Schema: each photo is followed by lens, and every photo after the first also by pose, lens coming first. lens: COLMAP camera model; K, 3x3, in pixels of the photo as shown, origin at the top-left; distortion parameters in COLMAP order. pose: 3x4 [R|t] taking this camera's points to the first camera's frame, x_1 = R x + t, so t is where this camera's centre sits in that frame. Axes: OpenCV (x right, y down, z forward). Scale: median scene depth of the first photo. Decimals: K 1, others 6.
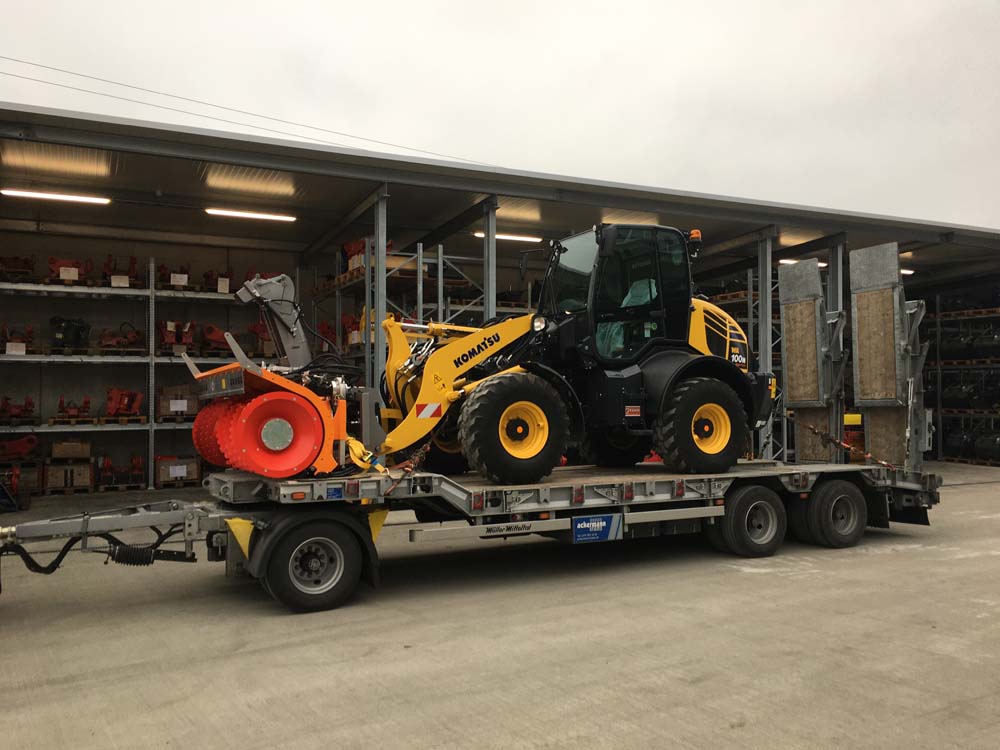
lens RADIAL K [[900.3, 0, 500.2], [0, 900.3, 373.3], [0, 0, 1]] dist [-0.029188, 0.013281]
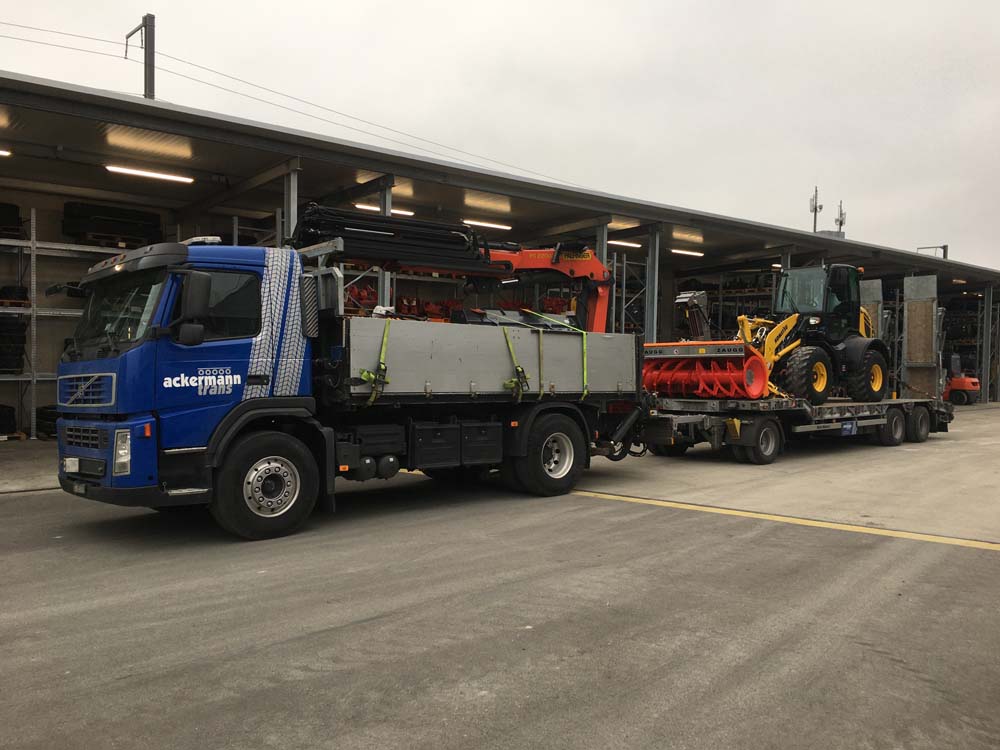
lens RADIAL K [[838.8, 0, 499.5], [0, 838.8, 378.6], [0, 0, 1]] dist [0.011699, -0.010292]
pose [[0.970180, 0.010185, 0.242171, -0.736791], [-0.023903, 0.998267, 0.053778, -0.008827], [-0.241203, -0.057963, 0.968742, -0.387560]]
